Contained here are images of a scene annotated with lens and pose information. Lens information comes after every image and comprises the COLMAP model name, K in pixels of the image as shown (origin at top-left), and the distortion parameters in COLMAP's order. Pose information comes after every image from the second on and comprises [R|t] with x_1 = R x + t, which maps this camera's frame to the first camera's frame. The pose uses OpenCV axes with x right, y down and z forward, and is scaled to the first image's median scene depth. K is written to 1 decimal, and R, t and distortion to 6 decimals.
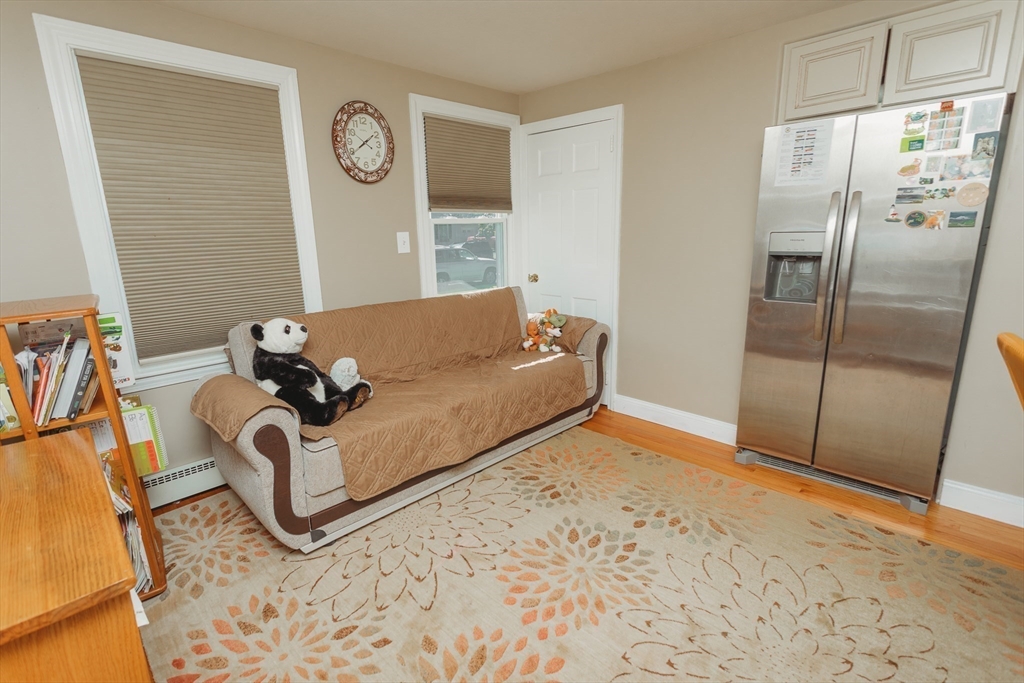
lens RADIAL K [[485.1, 0, 515.2], [0, 485.1, 340.5], [0, 0, 1]] dist [-0.002457, 0.000986]
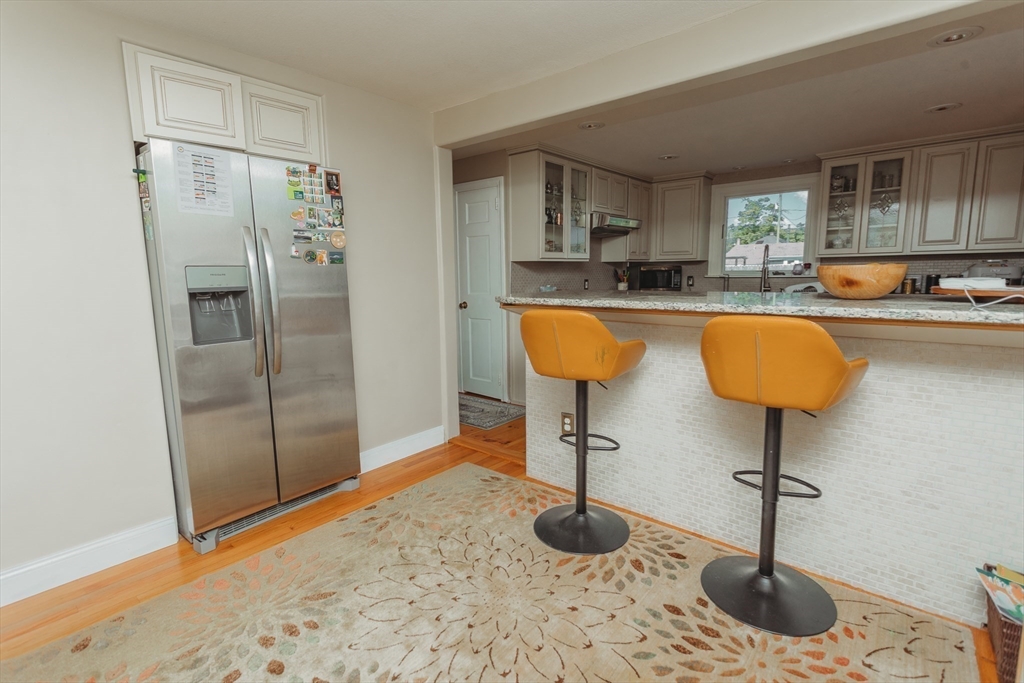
lens RADIAL K [[483.6, 0, 504.6], [0, 483.6, 341.4], [0, 0, 1]] dist [-0.004074, -0.000117]
pose [[-0.072875, -0.118325, 0.990297, -0.348368], [0.241341, 0.961335, 0.132624, -0.073778], [-0.967700, 0.248664, -0.041500, 0.521992]]
